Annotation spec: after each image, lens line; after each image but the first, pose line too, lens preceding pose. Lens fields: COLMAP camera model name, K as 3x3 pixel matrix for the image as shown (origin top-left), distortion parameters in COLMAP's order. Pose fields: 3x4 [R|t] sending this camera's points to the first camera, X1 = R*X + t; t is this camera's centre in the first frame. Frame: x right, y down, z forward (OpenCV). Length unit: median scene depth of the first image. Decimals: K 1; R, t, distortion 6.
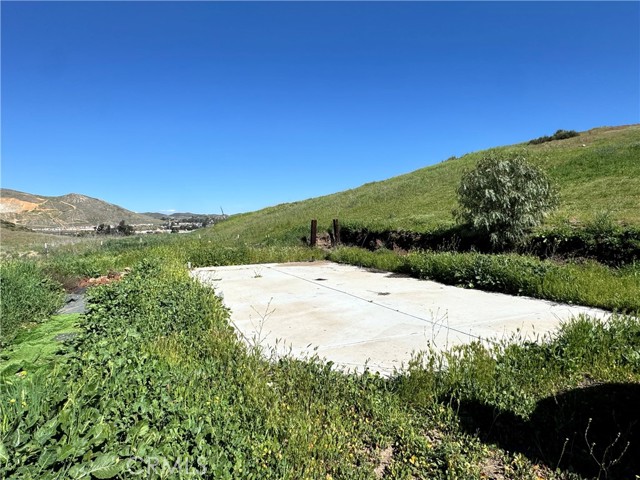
lens RADIAL K [[387.5, 0, 320.0], [0, 387.5, 239.9], [0, 0, 1]] dist [-0.006771, 0.005024]
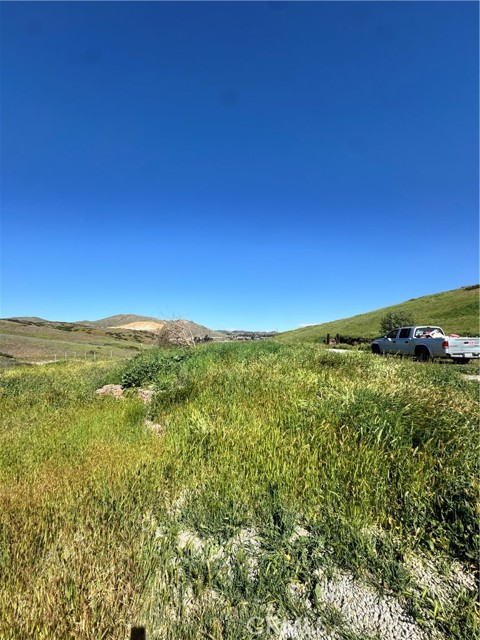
lens RADIAL K [[257.6, 0, 241.2], [0, 257.6, 321.8], [0, 0, 1]] dist [-0.001557, -0.000064]
pose [[0.948751, -0.003188, -0.316007, -0.009984], [-0.030010, 0.994521, -0.100133, 0.022795], [0.314595, 0.104484, 0.943458, -0.307303]]
